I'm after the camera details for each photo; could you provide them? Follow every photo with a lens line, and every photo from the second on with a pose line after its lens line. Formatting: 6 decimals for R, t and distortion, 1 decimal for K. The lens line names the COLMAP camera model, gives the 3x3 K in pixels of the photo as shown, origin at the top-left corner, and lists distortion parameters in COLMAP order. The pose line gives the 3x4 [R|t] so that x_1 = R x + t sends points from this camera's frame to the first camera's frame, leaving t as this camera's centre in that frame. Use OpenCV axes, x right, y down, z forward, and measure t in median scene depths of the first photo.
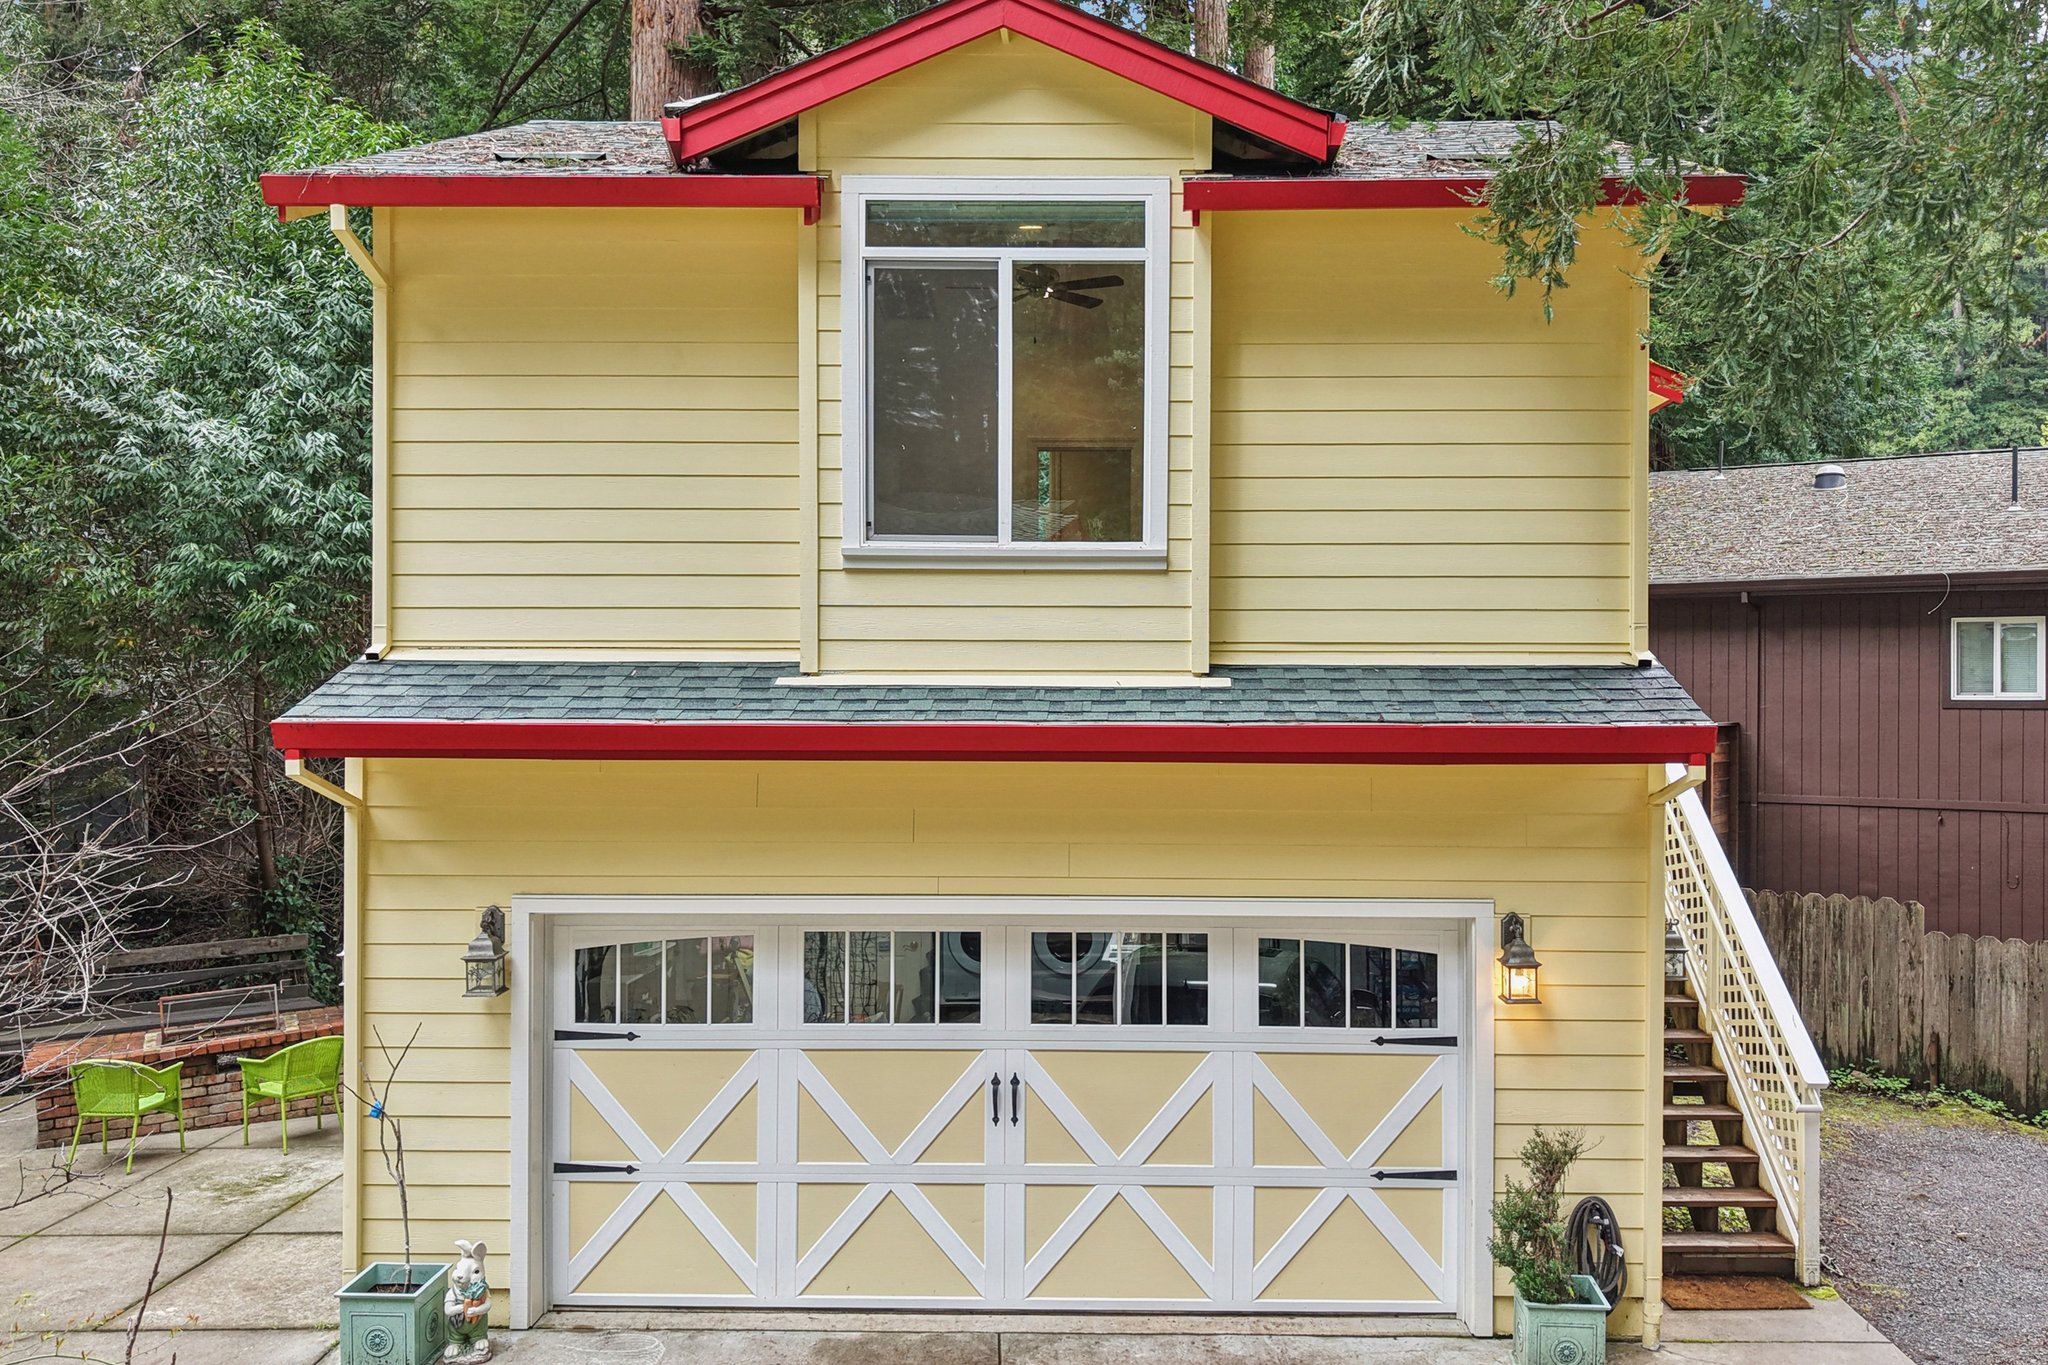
lens RADIAL K [[1689.6, 0, 1024.0], [0, 1689.6, 682.5], [0, 0, 1]] dist [0.004921, -0.007730]
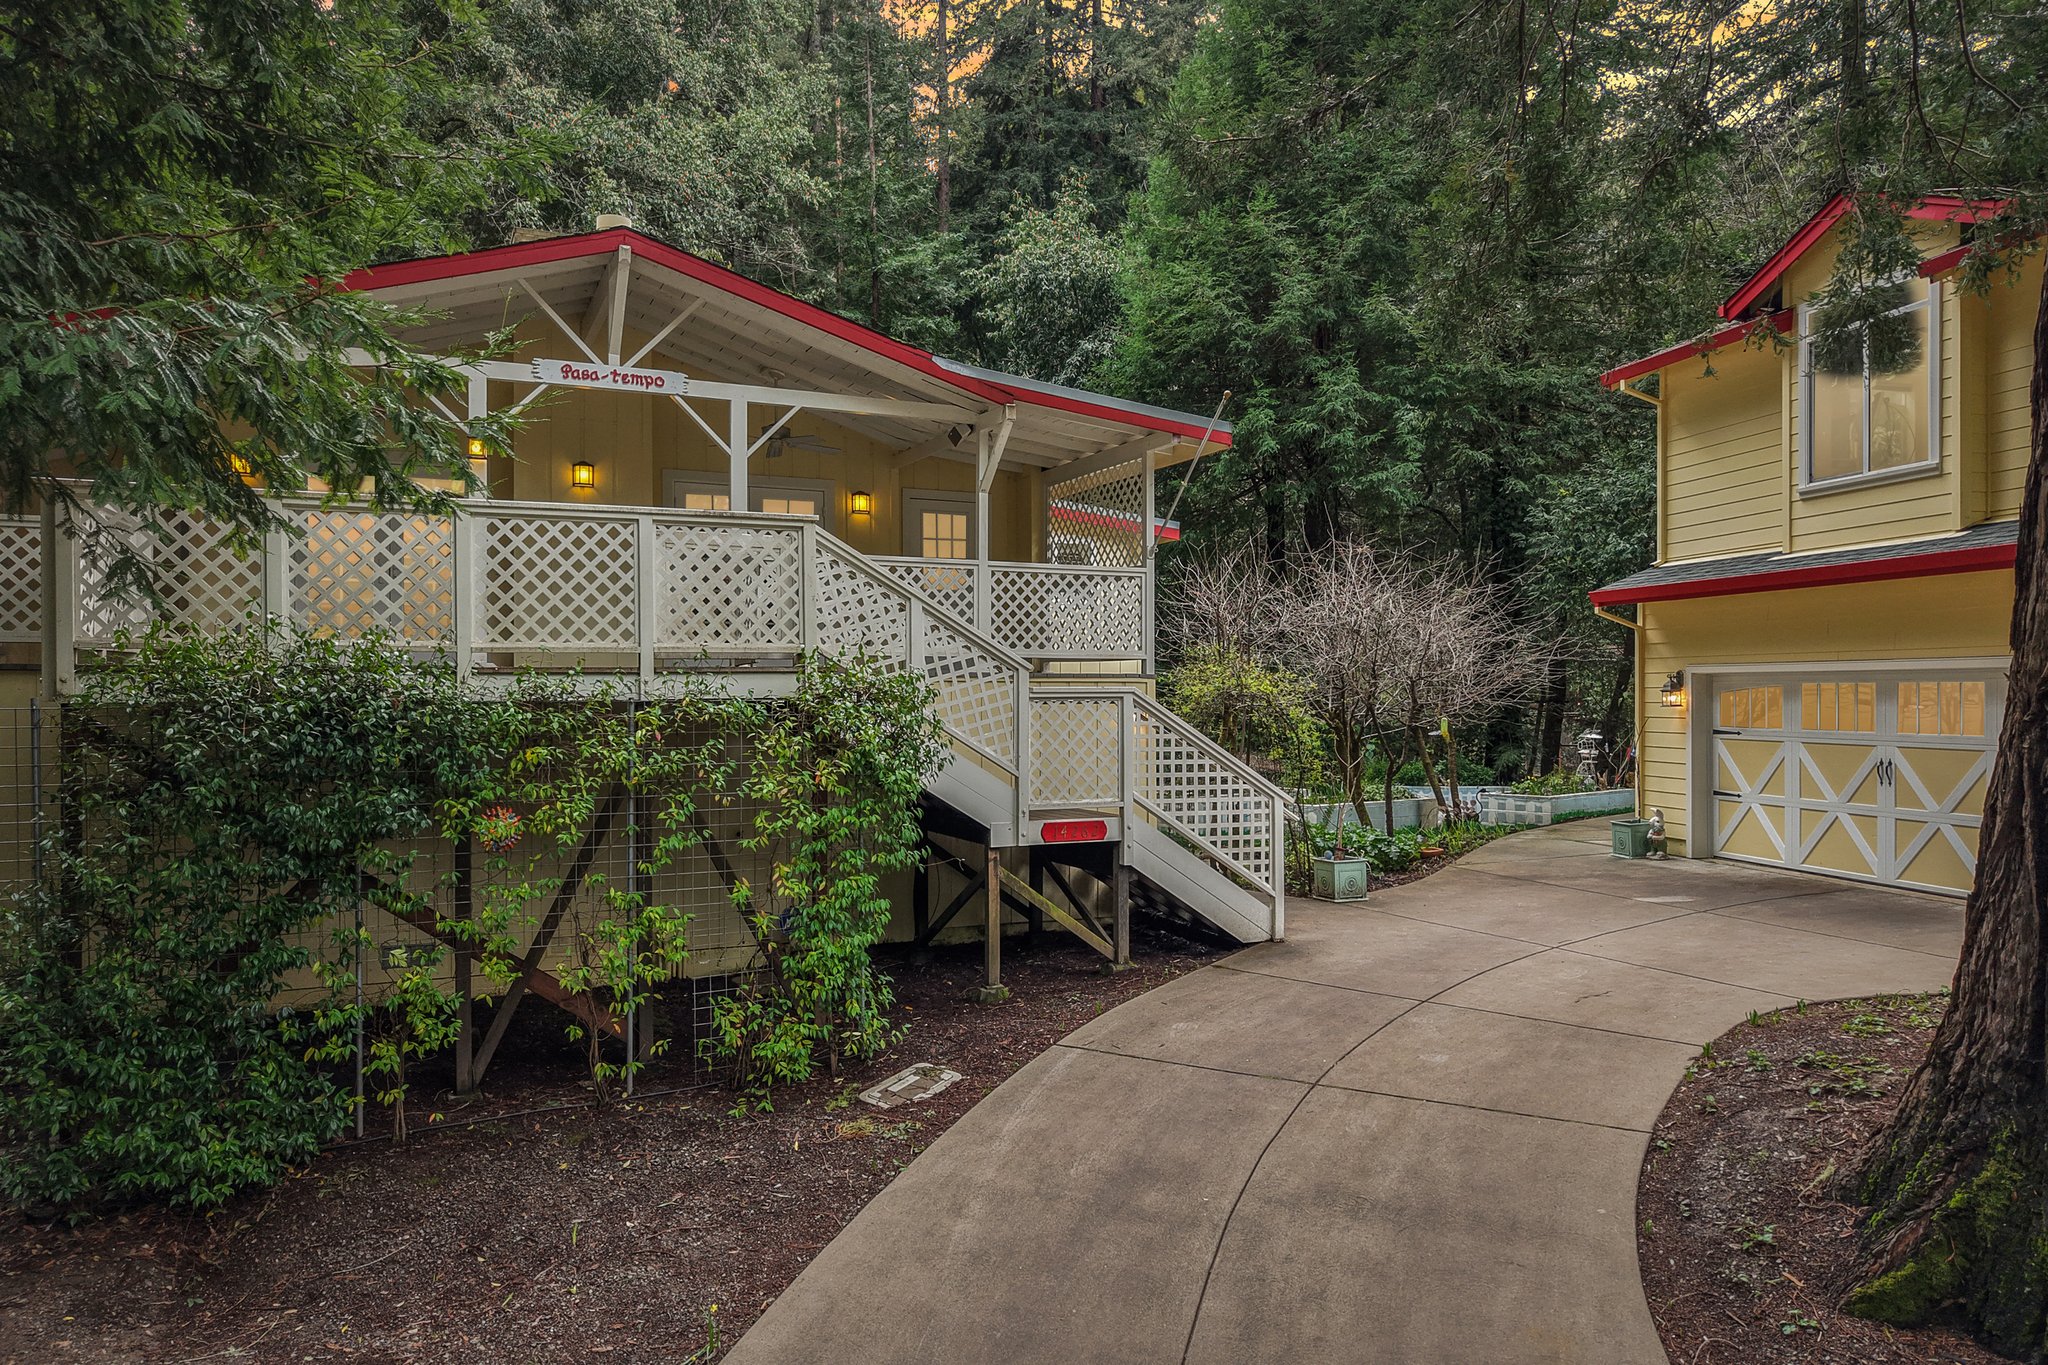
lens RADIAL K [[1371.9, 0, 1027.5], [0, 1371.9, 688.6], [0, 0, 1]] dist [0.006923, -0.003227]
pose [[0.224058, -0.007698, -0.974545, 1.255356], [0.004356, 0.999967, -0.006897, 0.161863], [0.974566, -0.002699, 0.224084, -0.259518]]
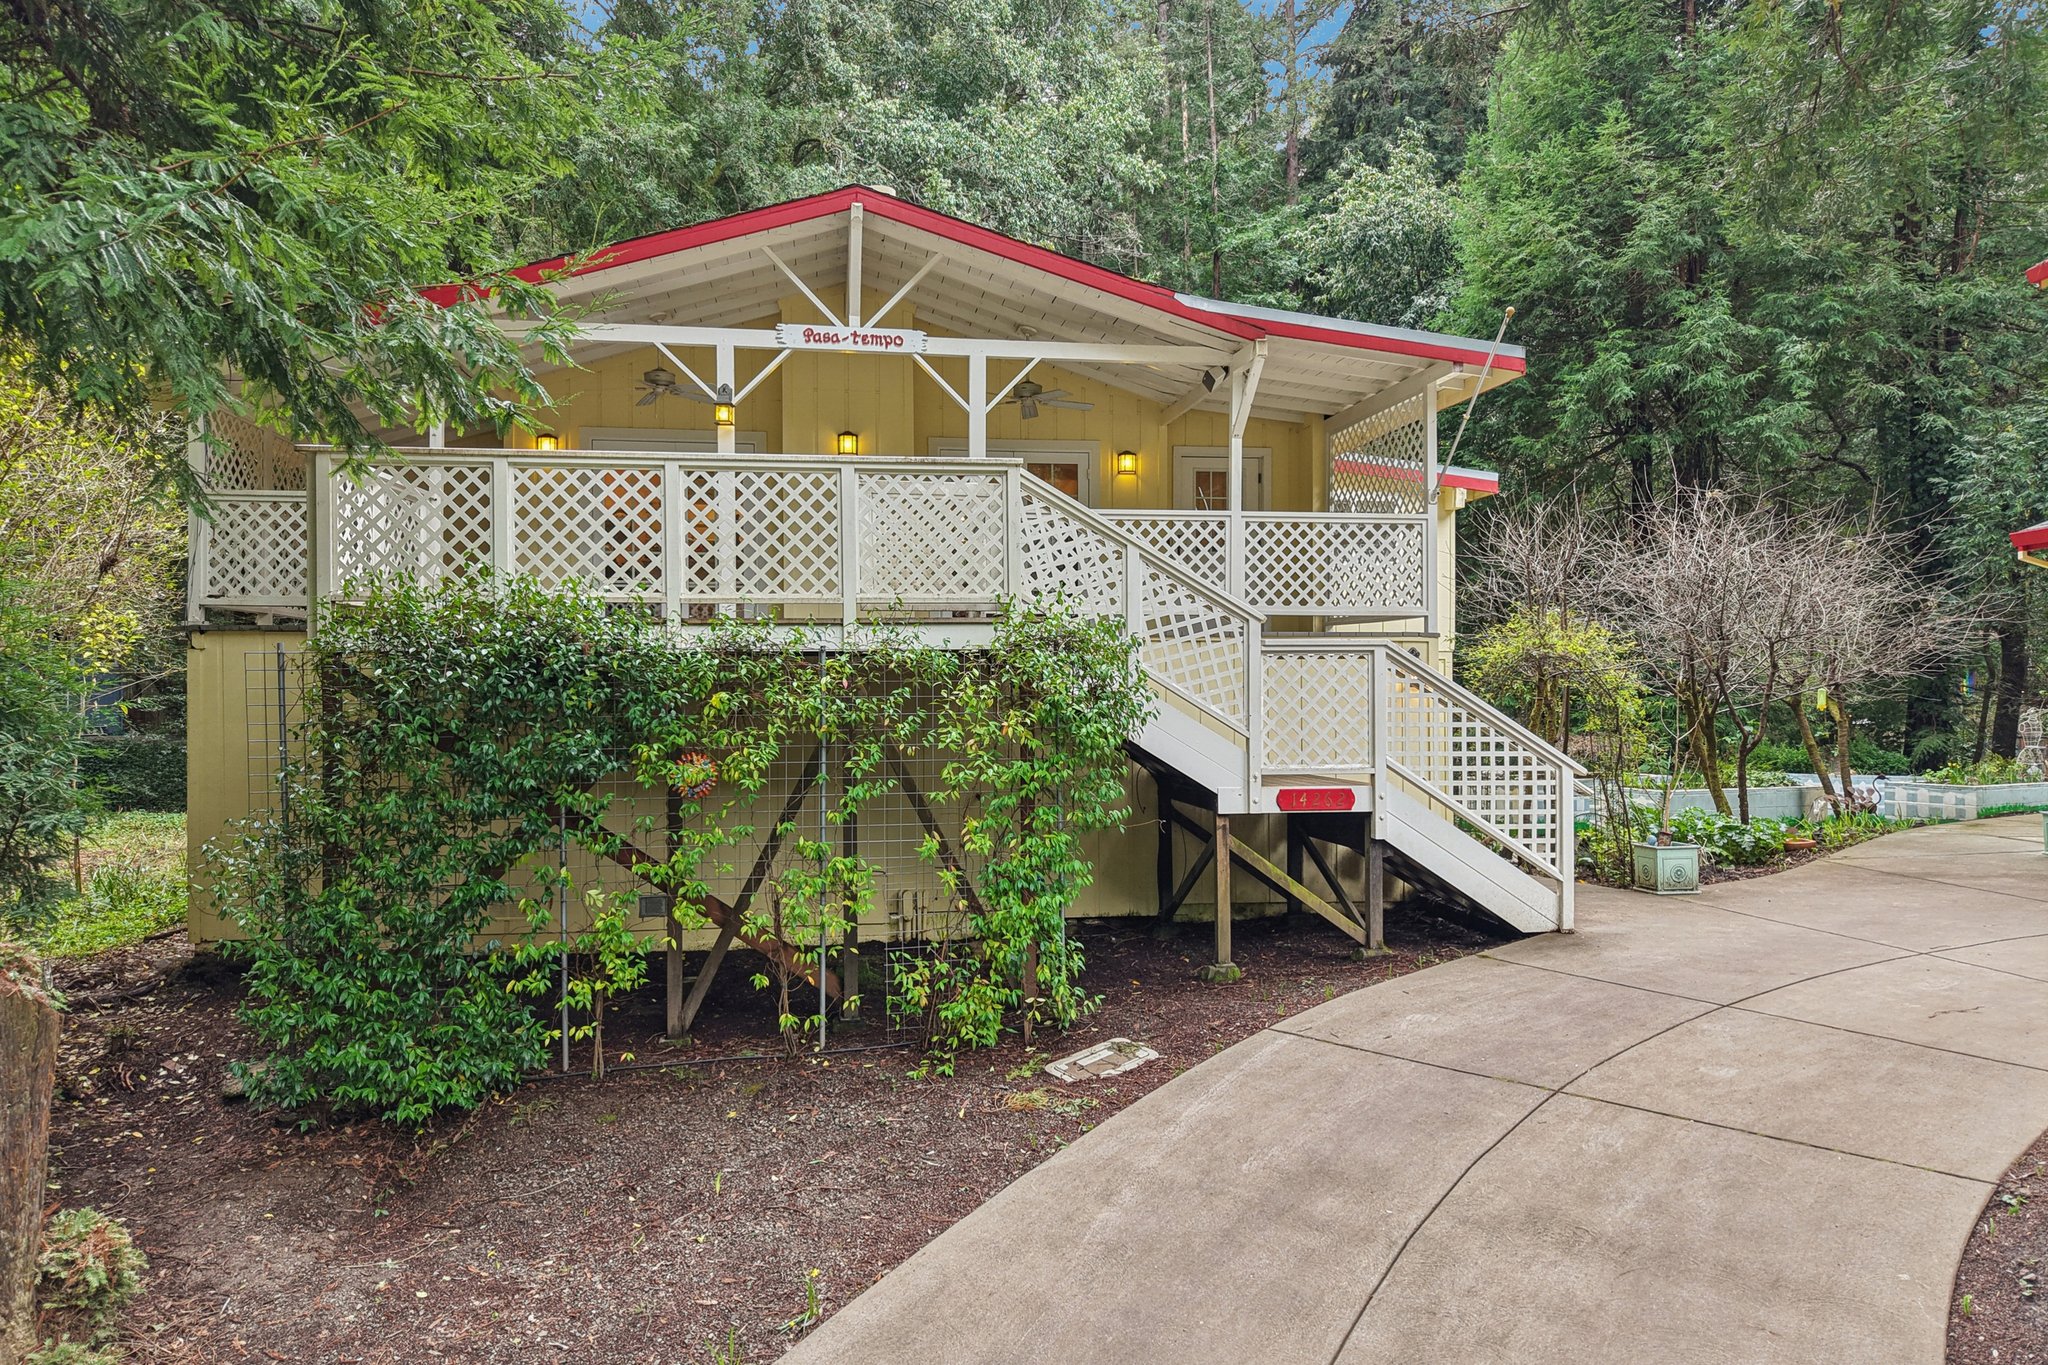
lens RADIAL K [[1369.1, 0, 1025.1], [0, 1369.1, 672.4], [0, 0, 1]] dist [0.019078, -0.018579]
pose [[-0.043592, -0.014909, -0.998938, 1.194155], [0.005552, 0.999870, -0.015165, 0.193961], [0.999034, -0.006207, -0.043503, -0.133208]]
